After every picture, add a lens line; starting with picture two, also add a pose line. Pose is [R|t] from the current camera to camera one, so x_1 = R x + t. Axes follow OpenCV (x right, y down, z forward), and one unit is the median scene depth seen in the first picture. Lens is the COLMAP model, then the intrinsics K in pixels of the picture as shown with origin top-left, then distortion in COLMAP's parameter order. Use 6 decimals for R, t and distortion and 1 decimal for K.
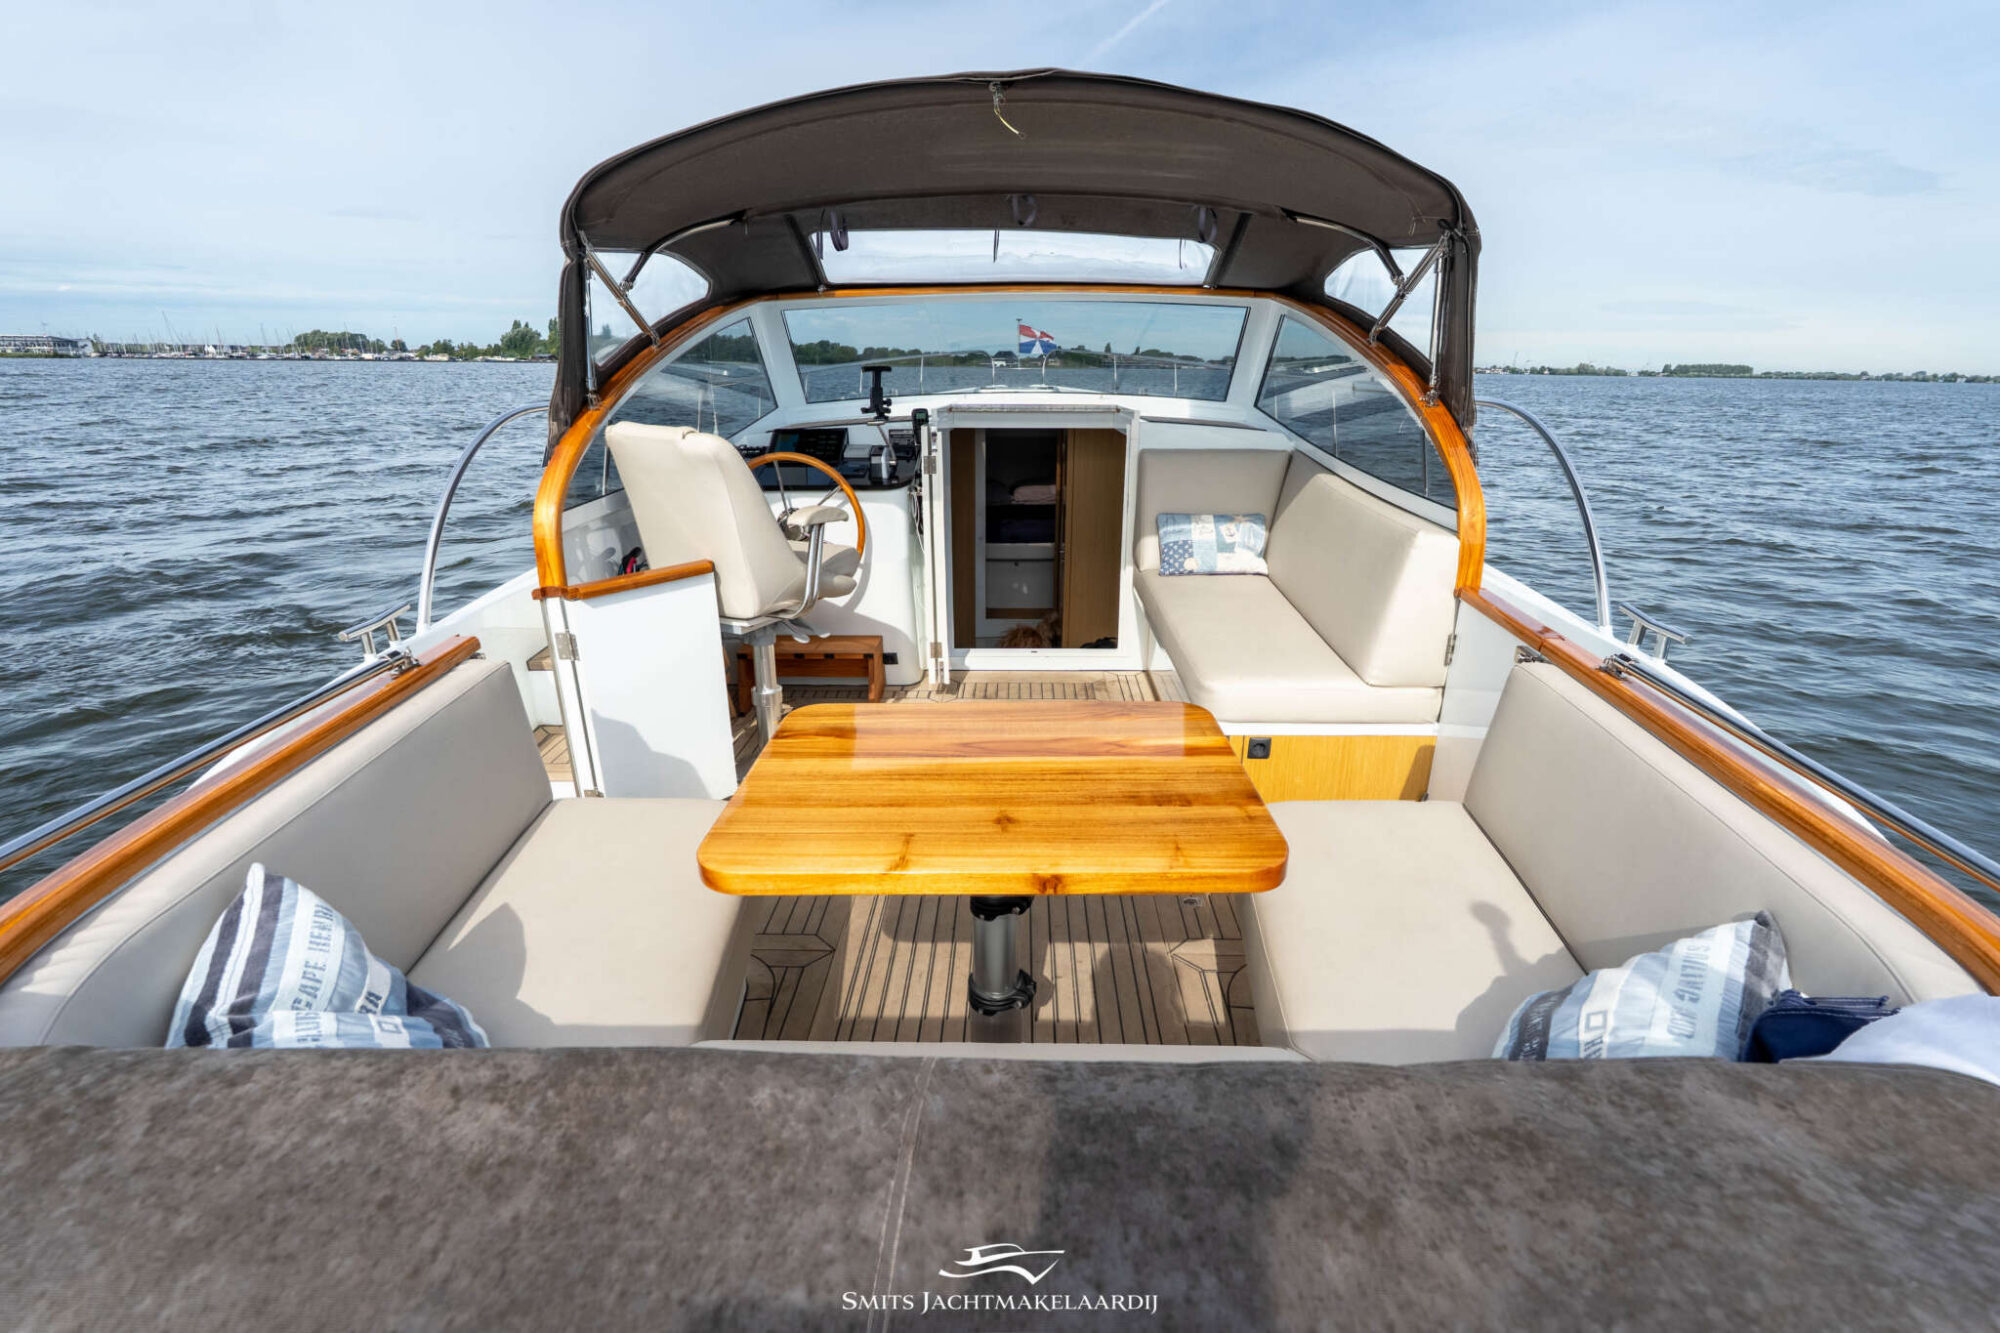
lens RADIAL K [[883.2, 0, 1000.0], [0, 883.2, 666.5], [0, 0, 1]] dist [-0.000764, 0.000134]
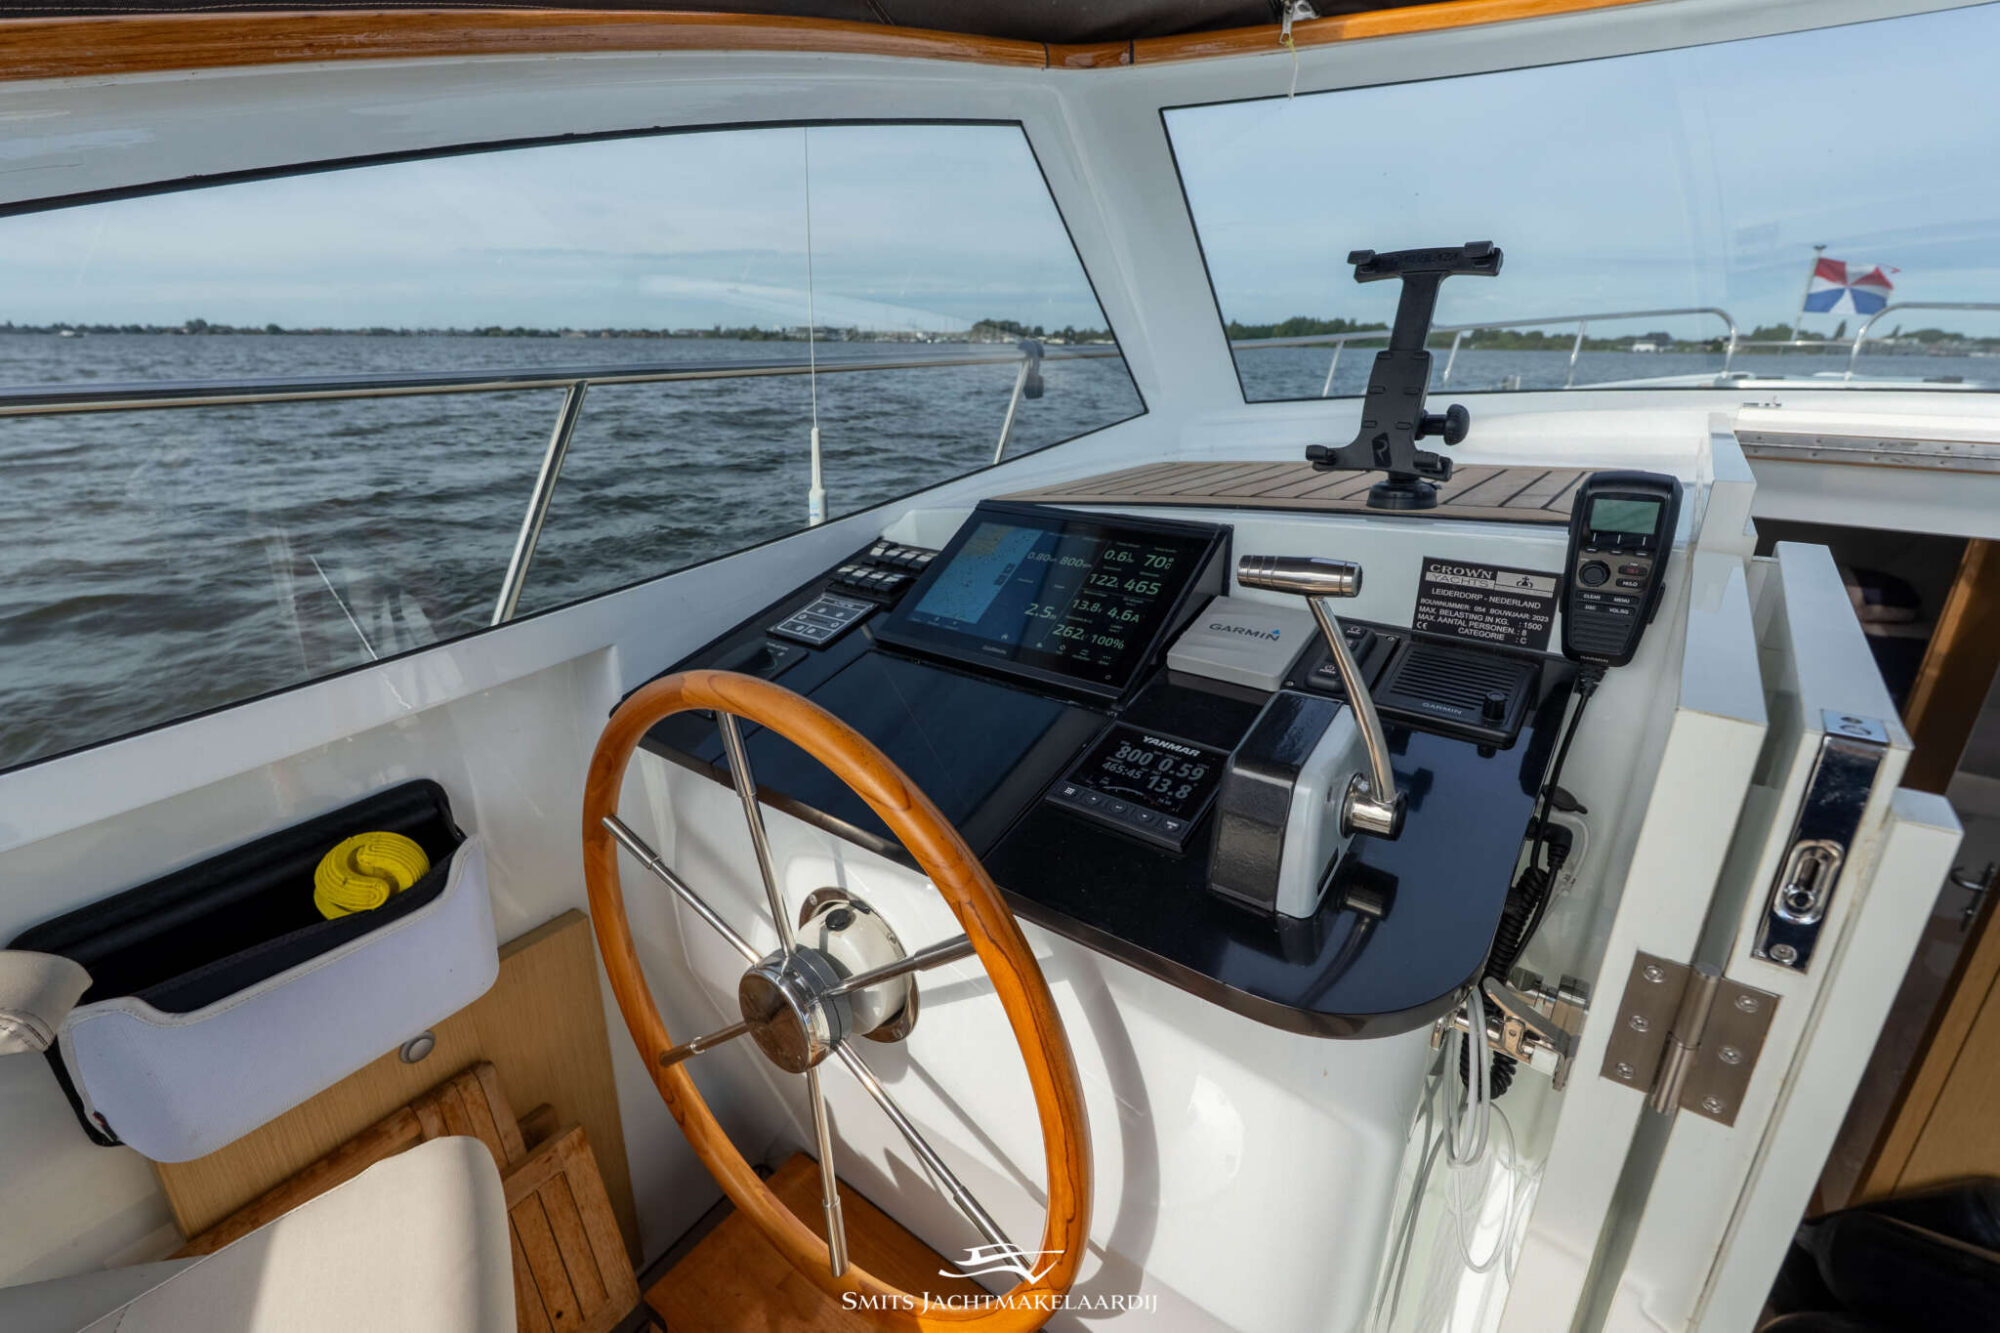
lens RADIAL K [[877.6, 0, 998.6], [0, 877.6, 667.7], [0, 0, 1]] dist [-0.000974, 0.000212]
pose [[0.809682, 0.202341, -0.550883, -0.095884], [-0.192390, 0.978327, 0.076571, -0.261984], [0.554437, 0.043986, 0.831062, 0.847385]]
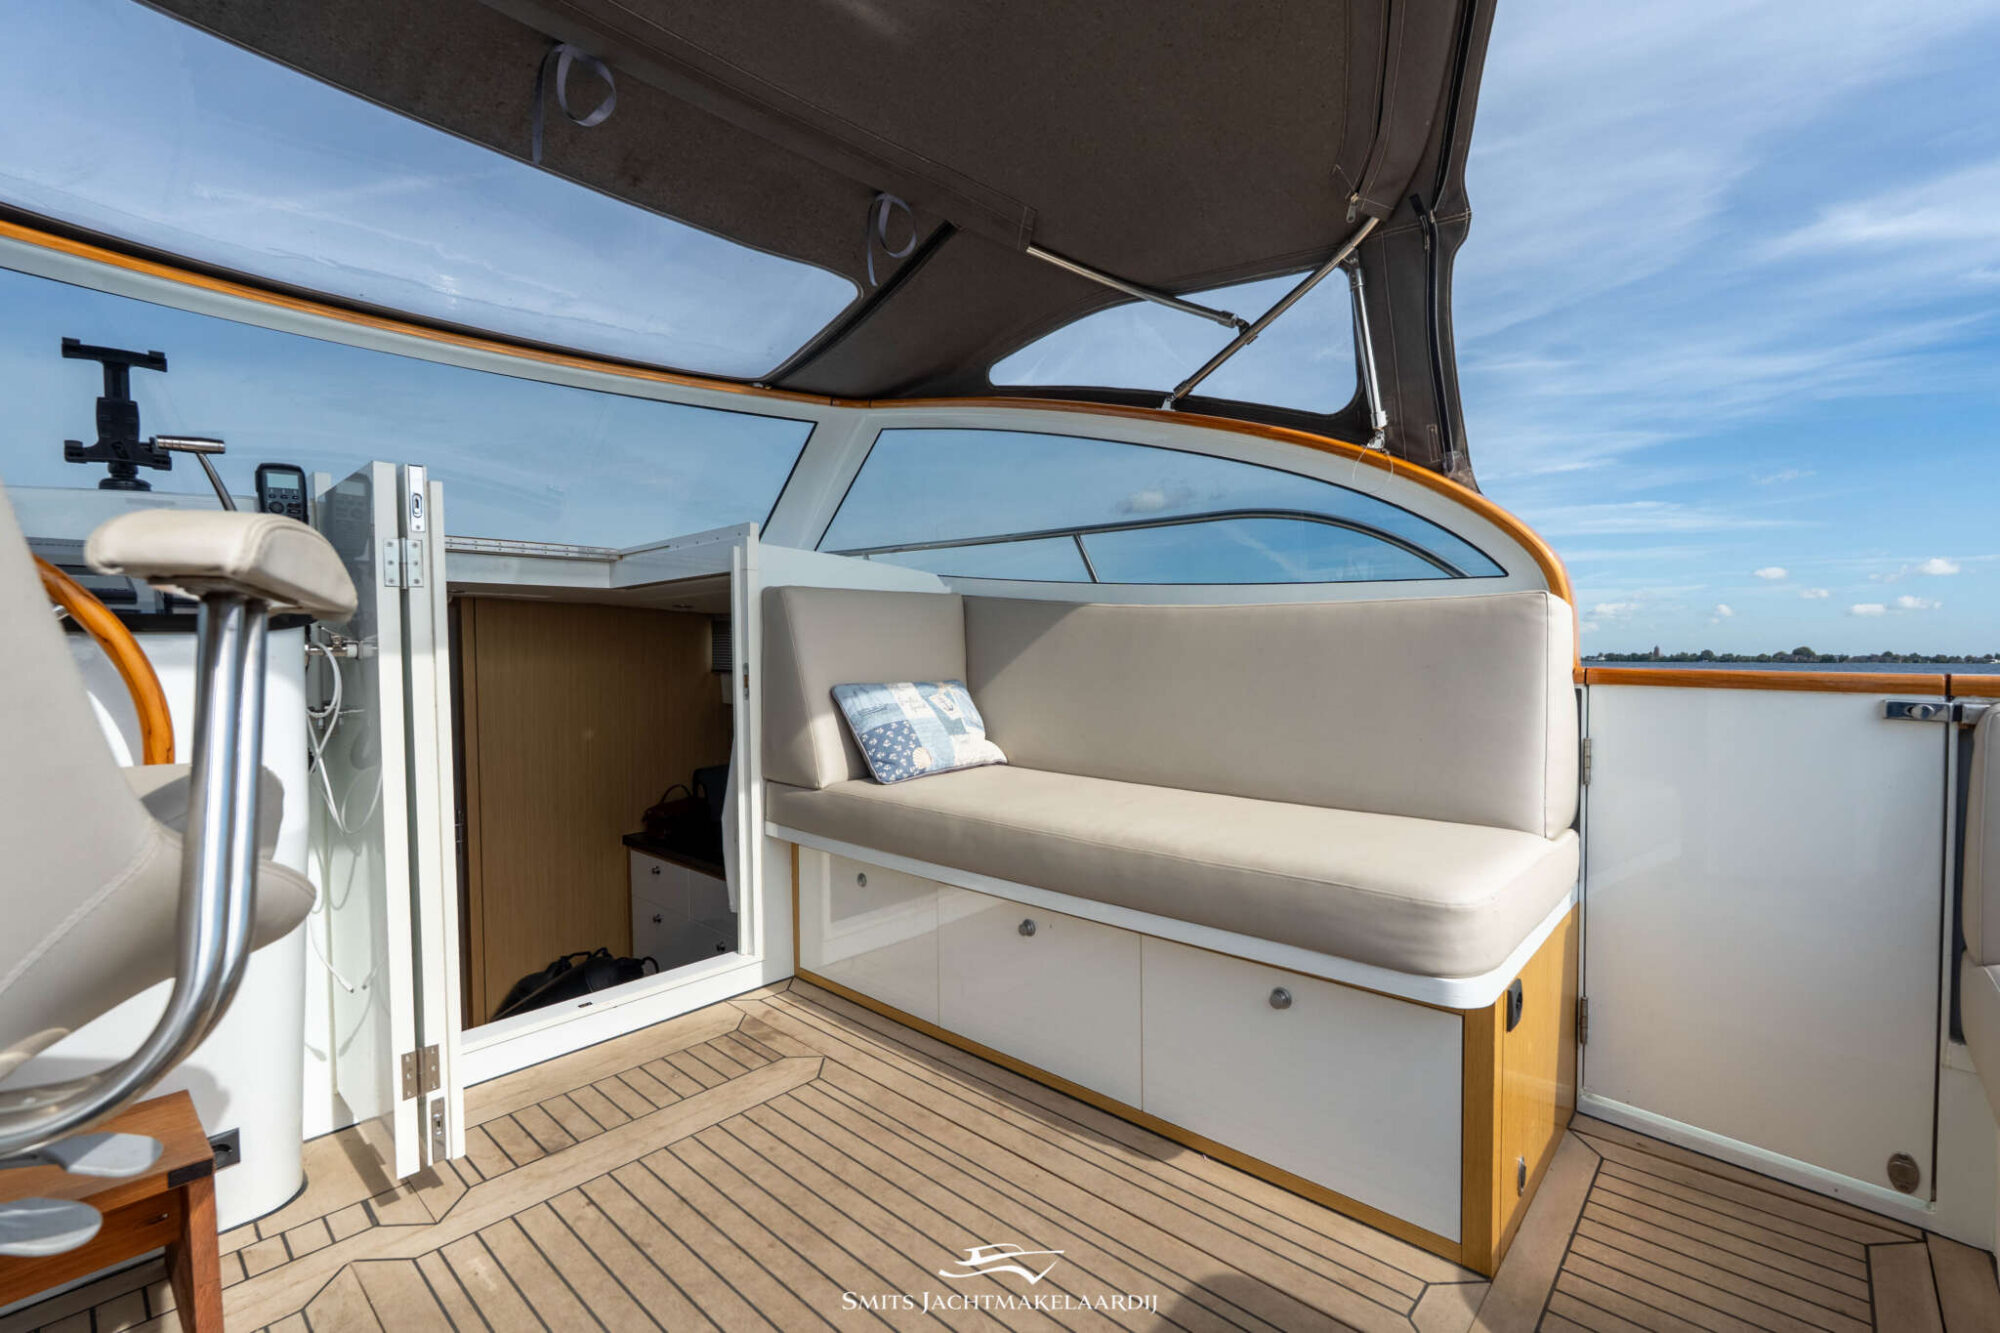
lens RADIAL K [[883.2, 0, 1000.0], [0, 883.2, 666.5], [0, 0, 1]] dist [-0.000764, 0.000134]
pose [[0.659079, -0.023611, 0.751703, -0.192763], [0.253130, 0.948156, -0.192158, -0.048875], [-0.708195, 0.316926, 0.630887, 0.587413]]
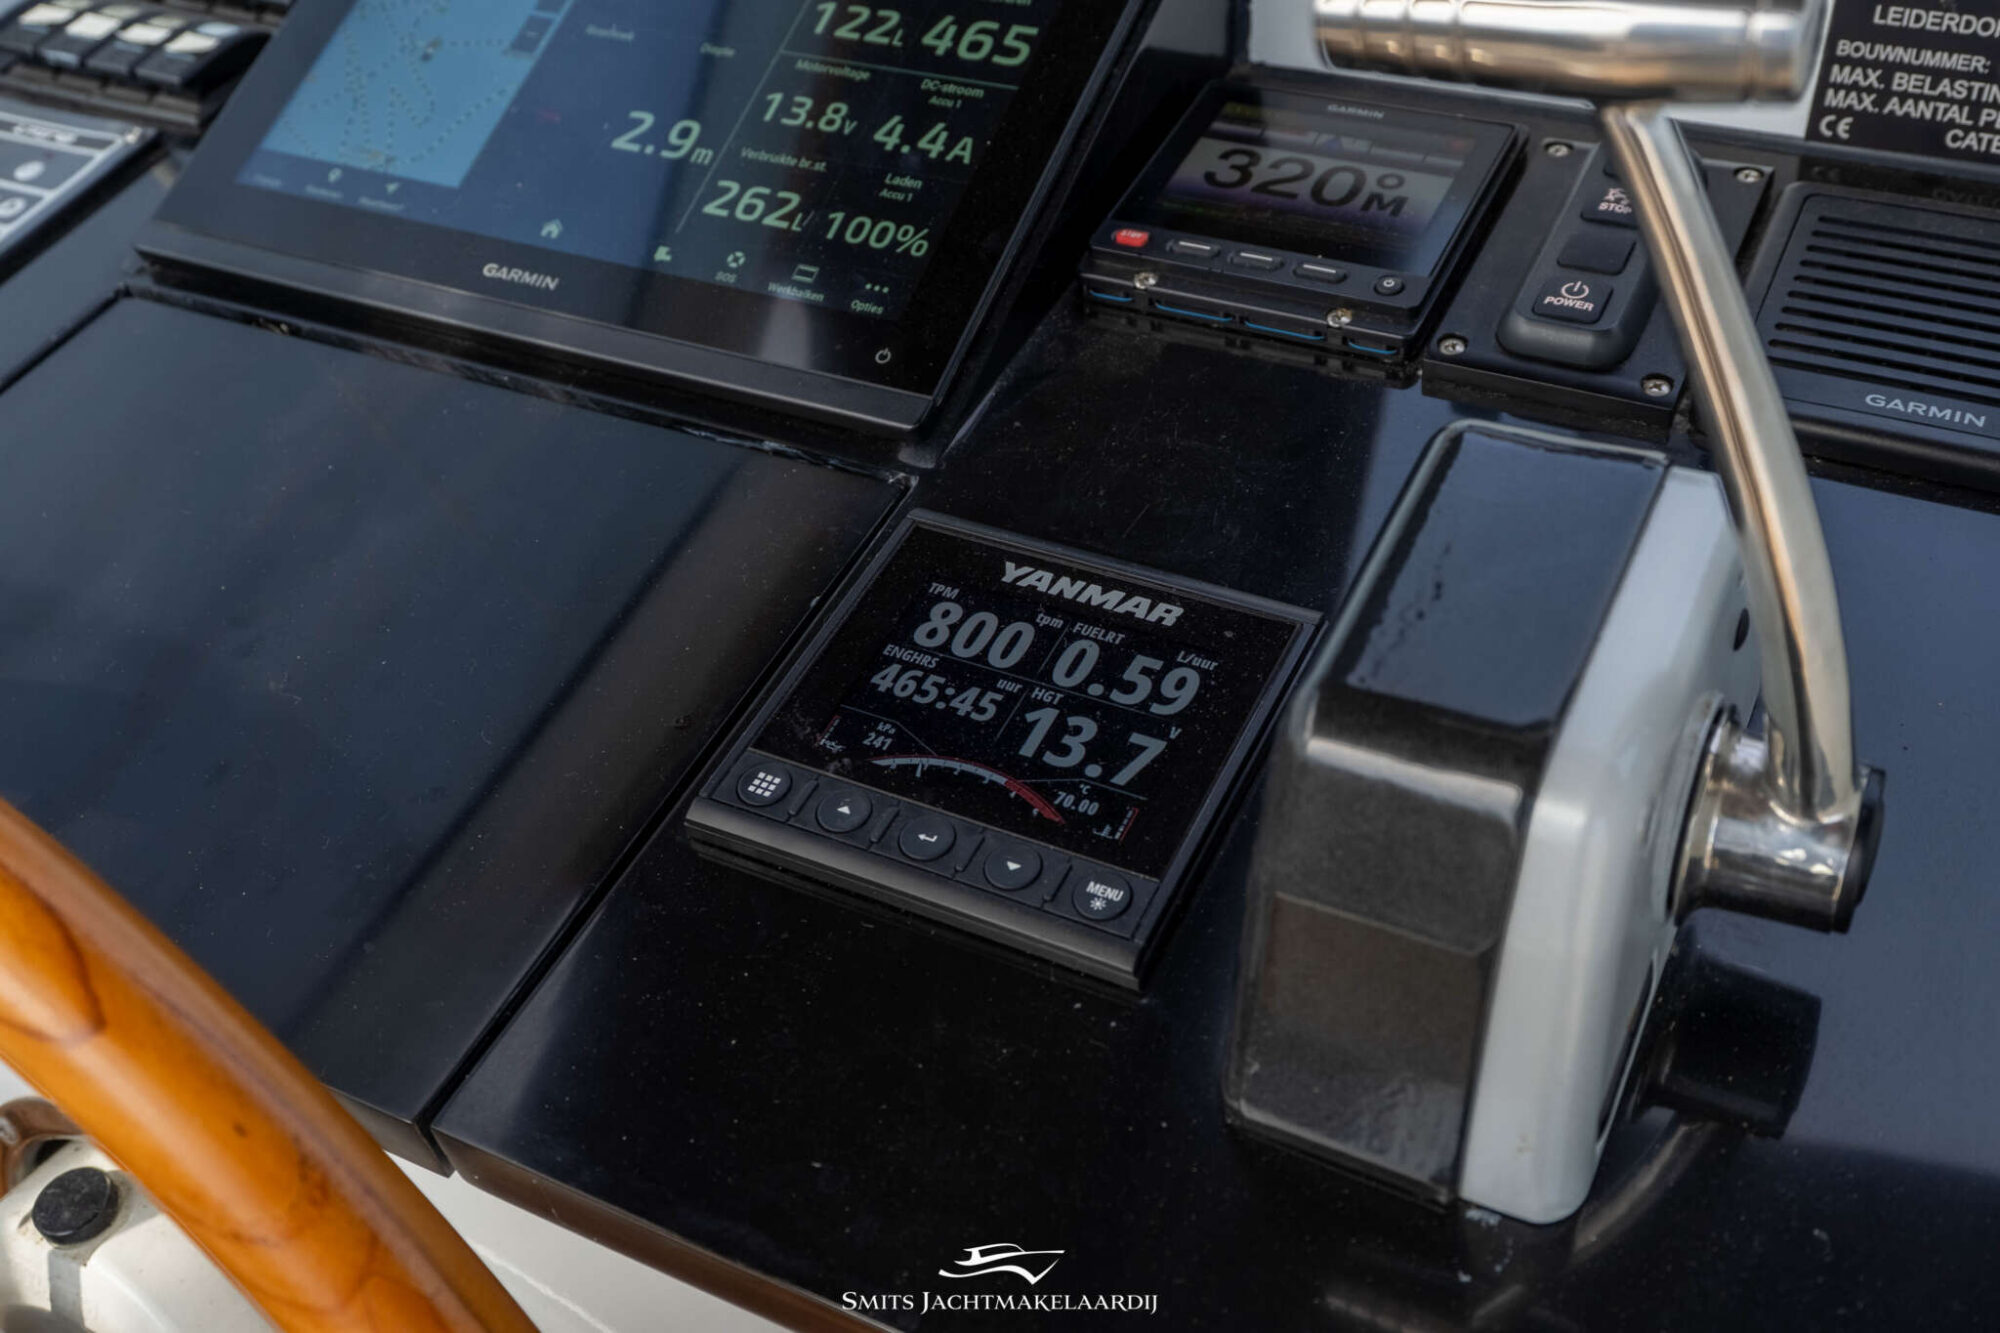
lens RADIAL K [[1986.9, 0, 1000.0], [0, 1986.9, 666.5], [0, 0, 1]] dist [0.003184, 0.017307]
pose [[0.891722, 0.247236, -0.379085, -0.122851], [-0.145090, 0.949561, 0.277999, -0.269784], [0.428696, -0.192897, 0.882616, 0.910993]]
